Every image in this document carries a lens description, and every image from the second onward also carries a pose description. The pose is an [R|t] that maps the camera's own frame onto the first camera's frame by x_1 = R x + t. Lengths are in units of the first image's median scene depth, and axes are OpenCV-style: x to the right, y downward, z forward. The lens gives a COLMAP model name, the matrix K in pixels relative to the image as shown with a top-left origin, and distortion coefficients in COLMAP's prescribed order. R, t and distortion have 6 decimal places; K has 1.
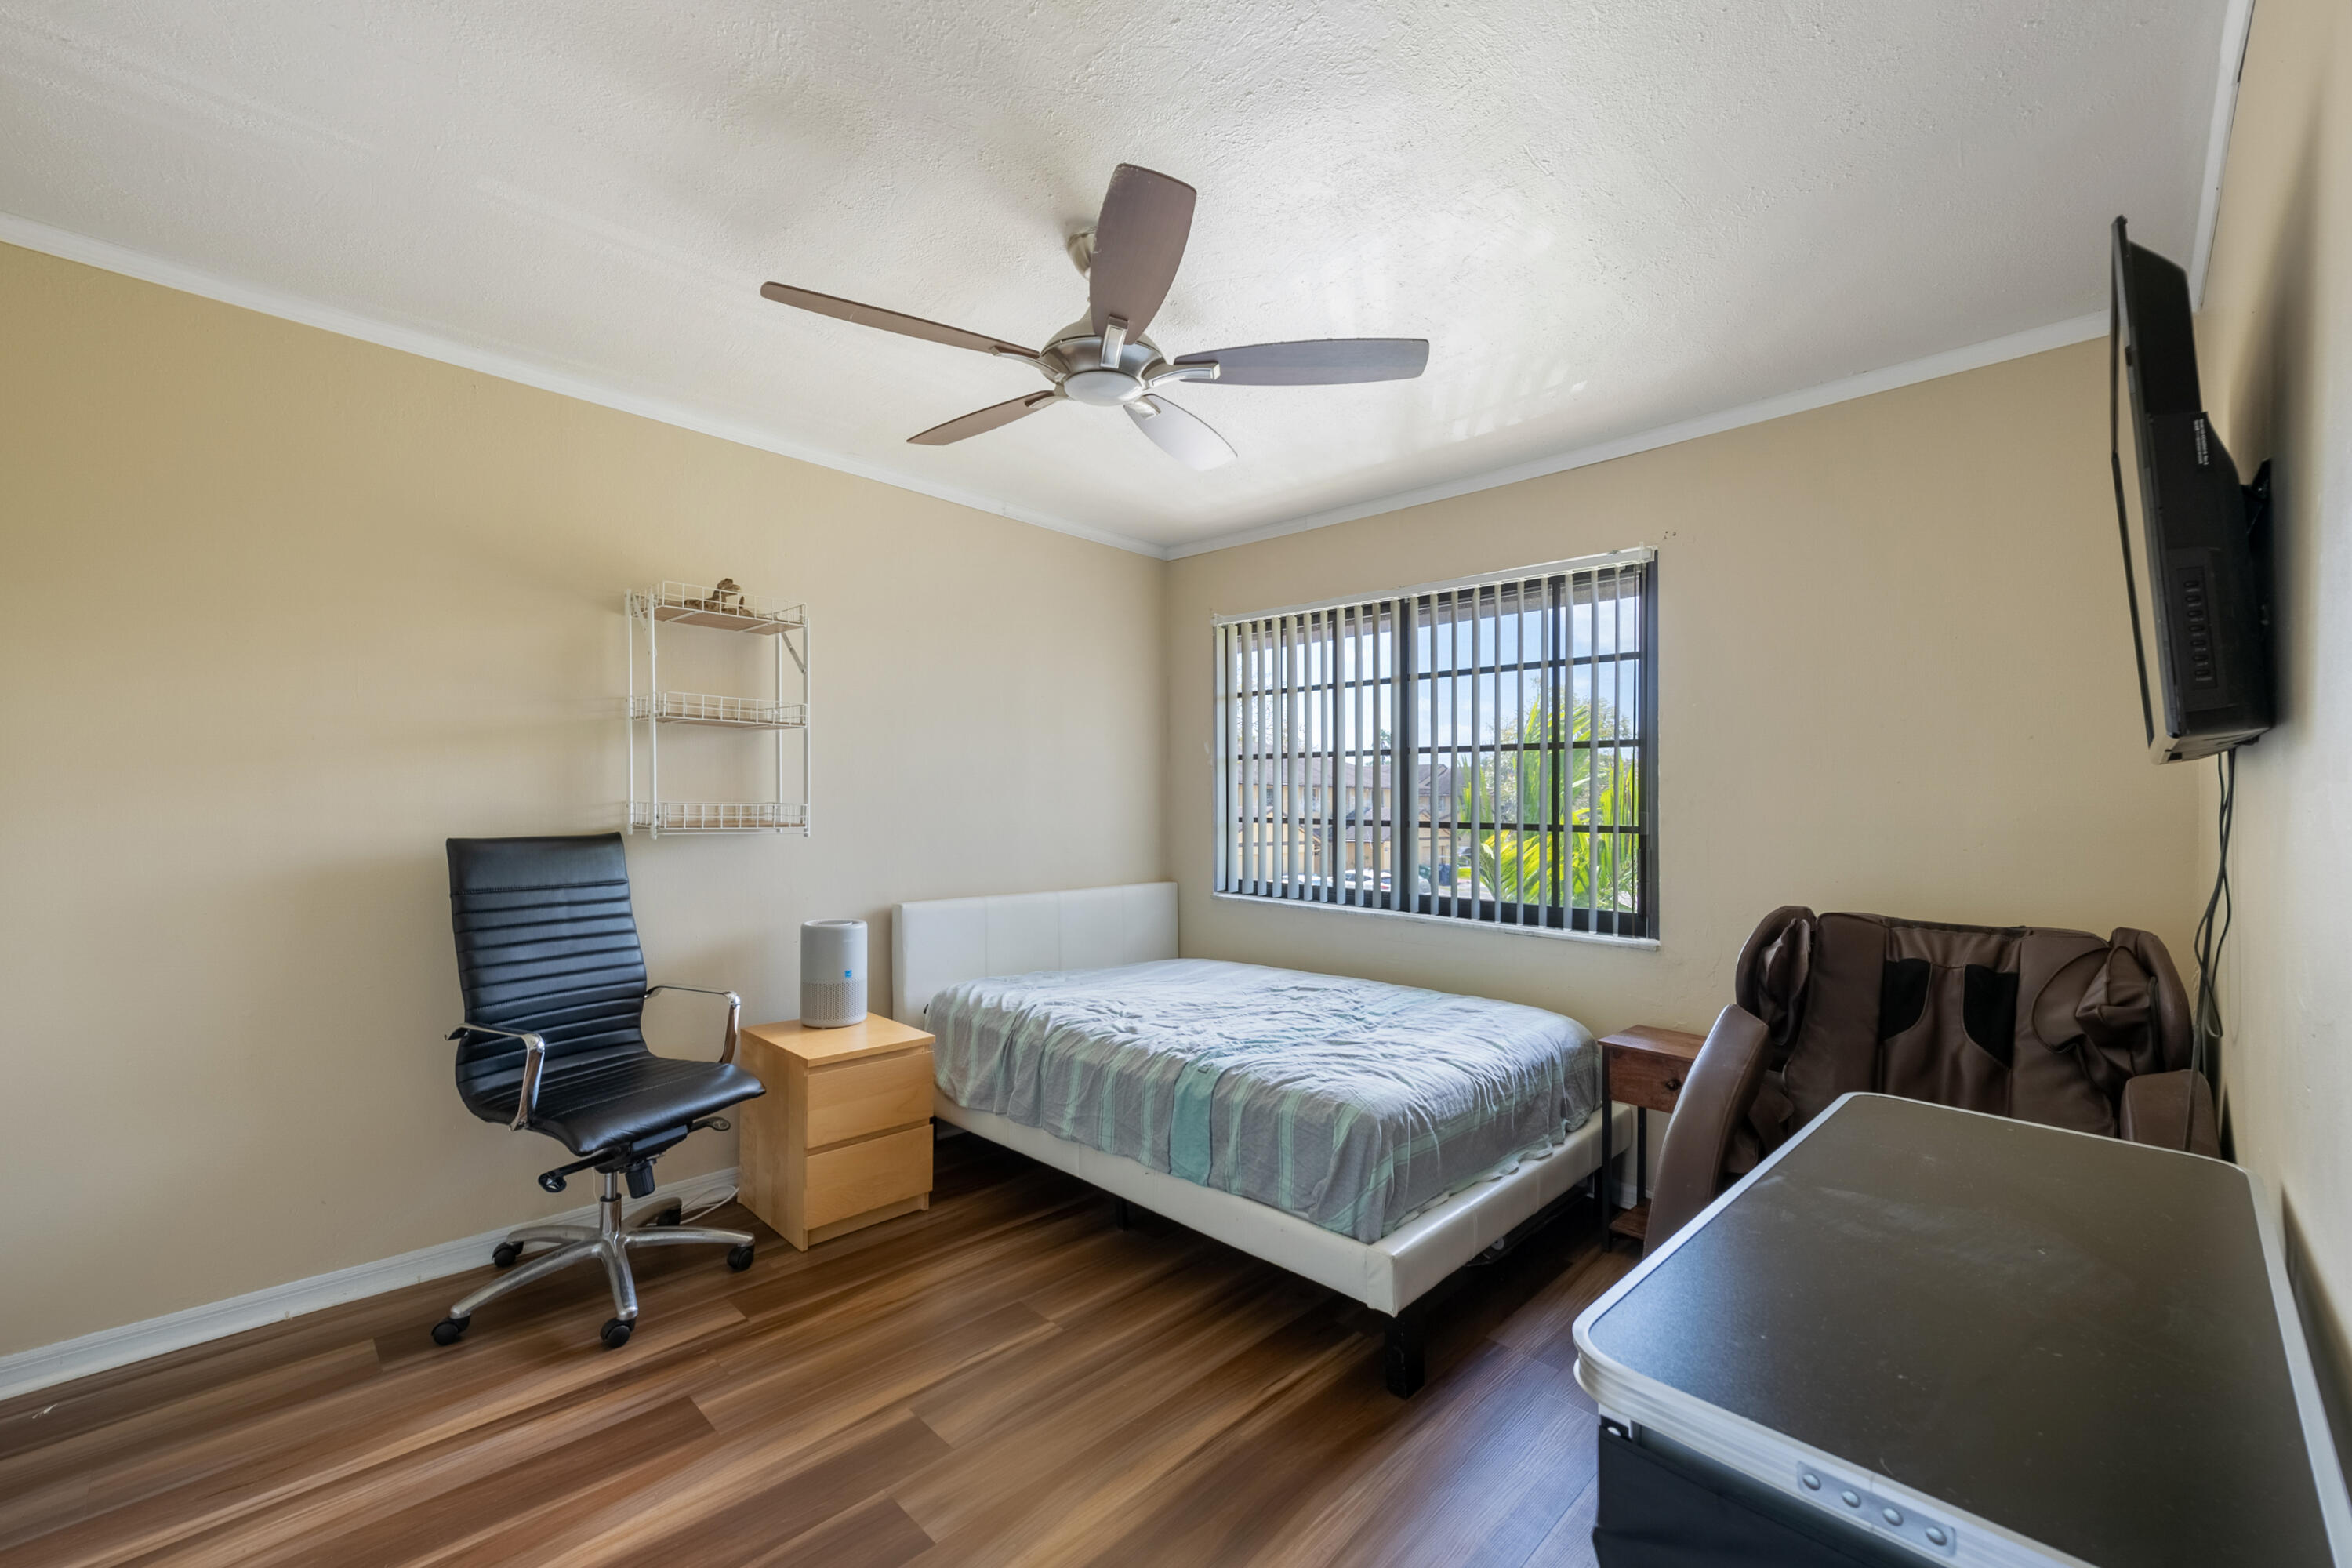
lens RADIAL K [[926.0, 0, 1176.0], [0, 926.0, 784.0], [0, 0, 1]] dist [0.007965, -0.000238]
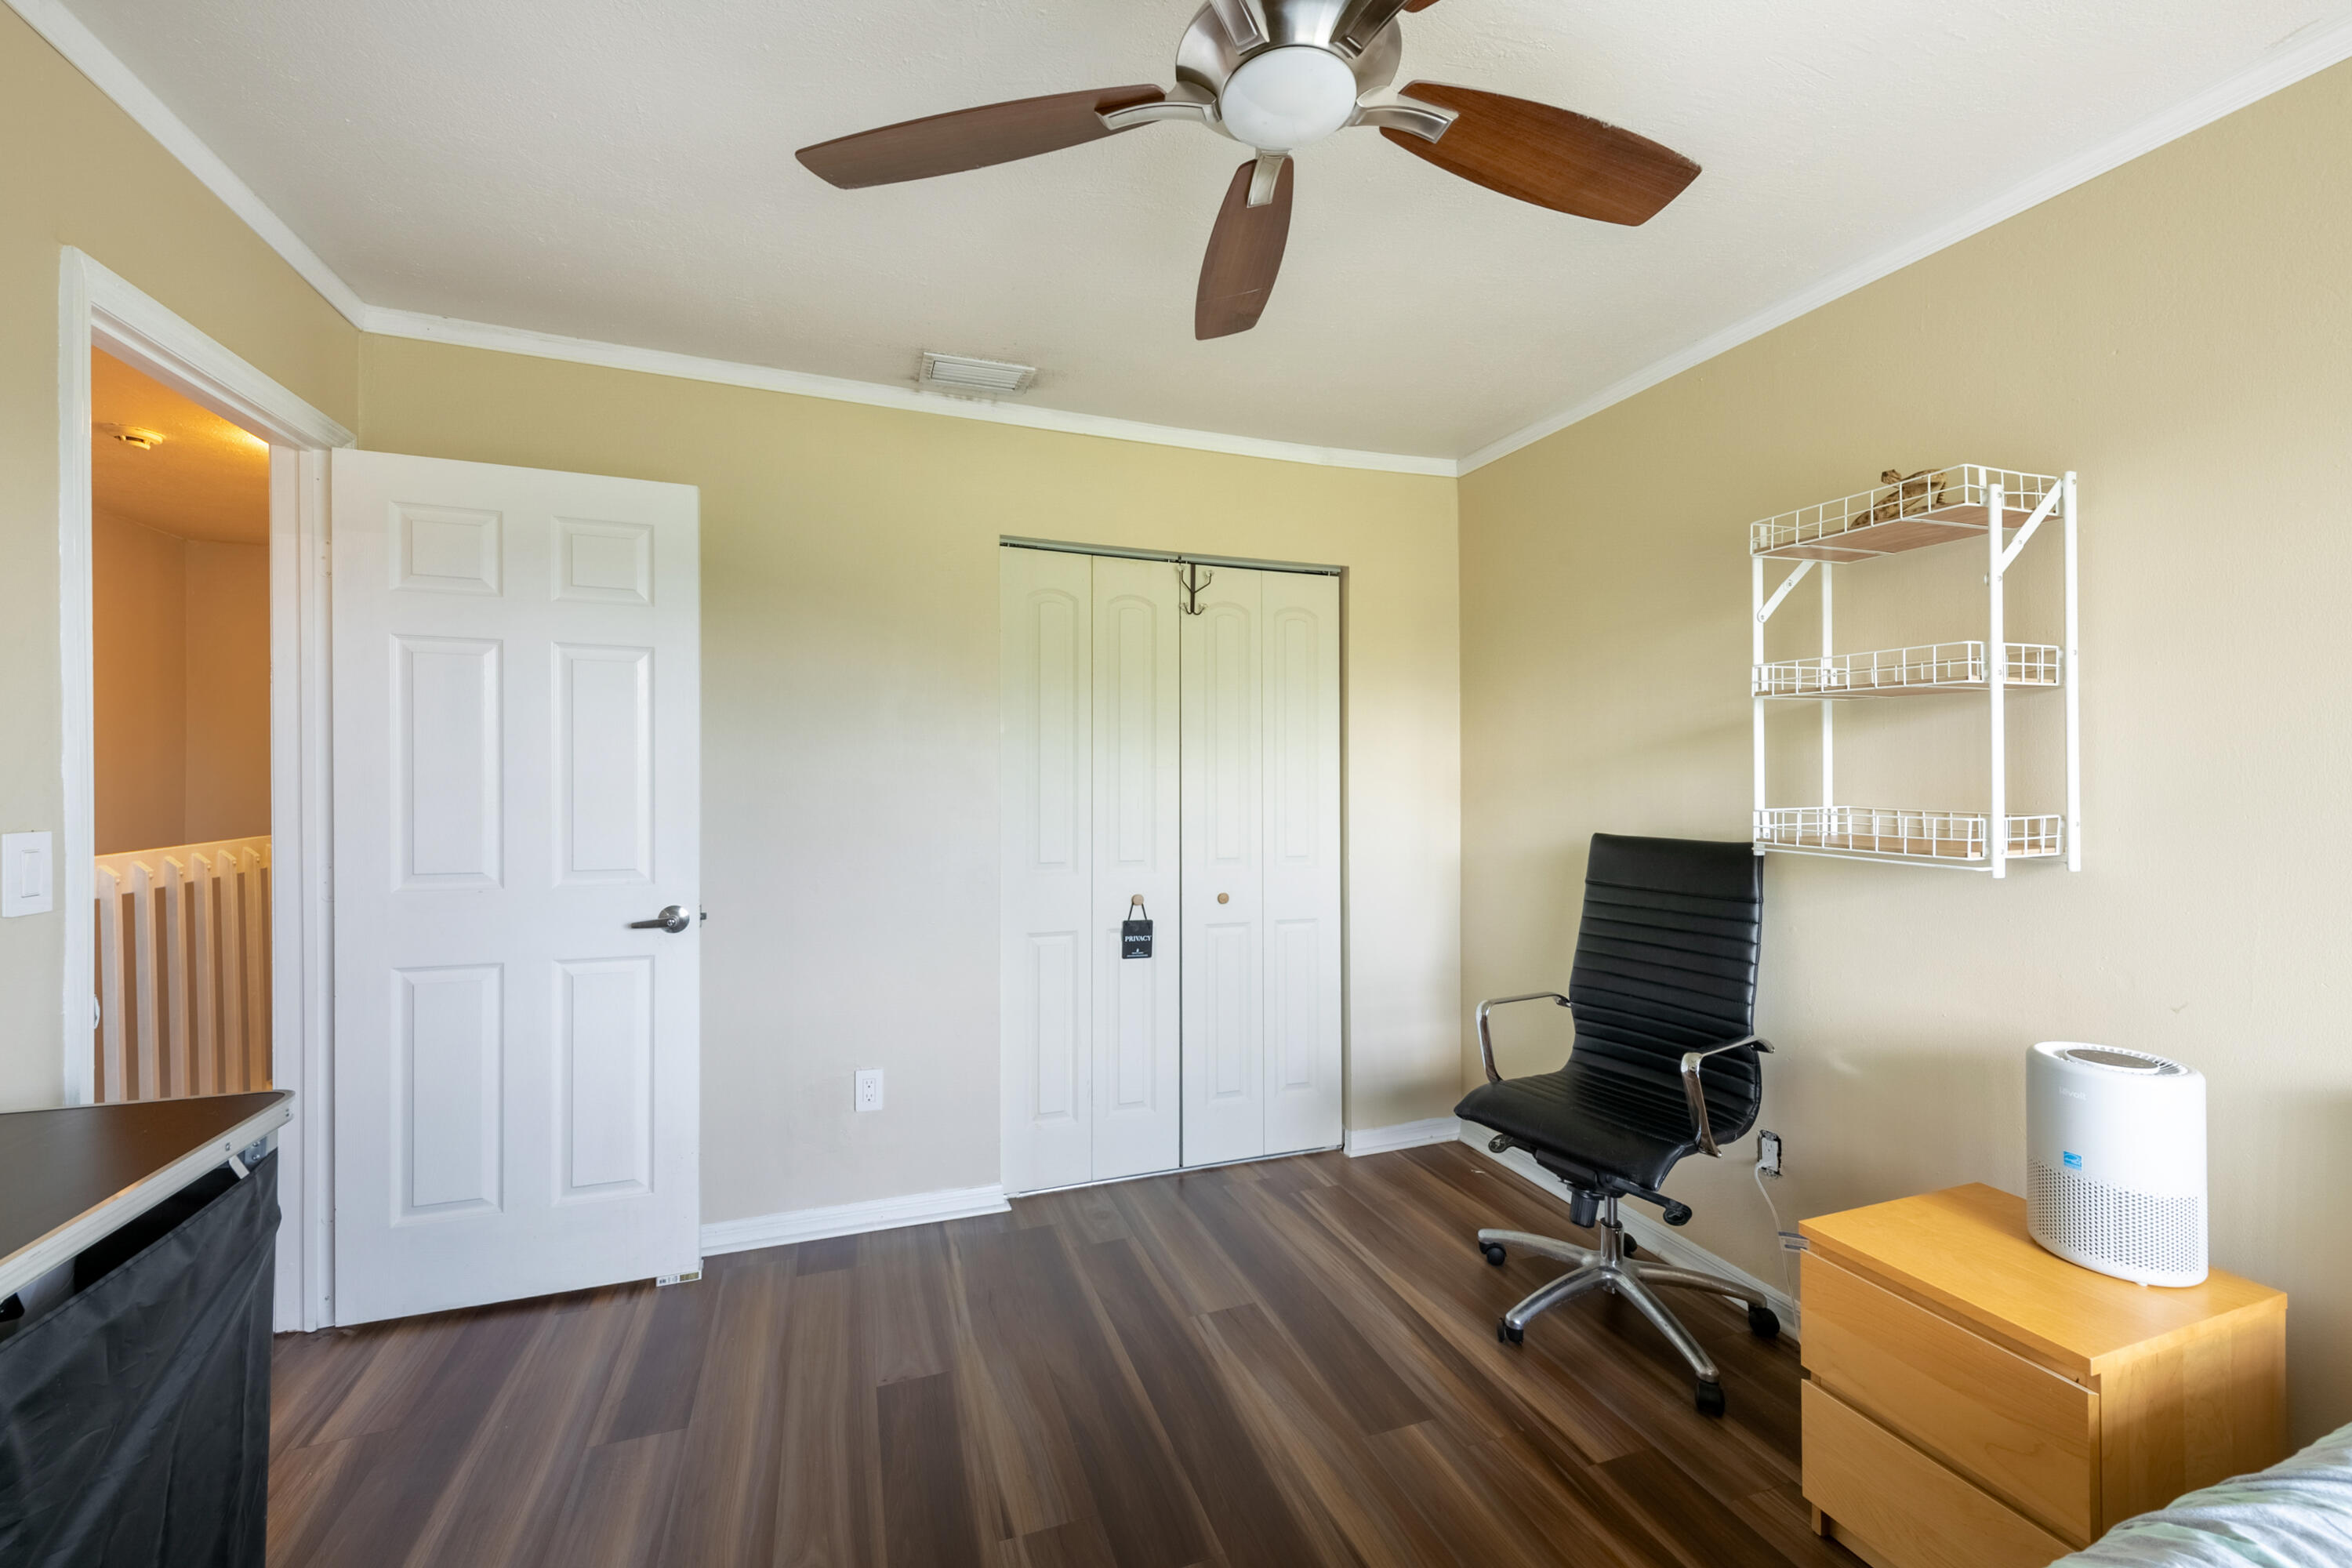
lens RADIAL K [[926.0, 0, 1176.0], [0, 926.0, 784.0], [0, 0, 1]] dist [0.007965, -0.000238]
pose [[-0.411427, -0.003413, -0.911436, 0.406557], [-0.001480, 0.999994, -0.003077, 0.001888], [0.911441, 0.000083, -0.411430, 0.999842]]
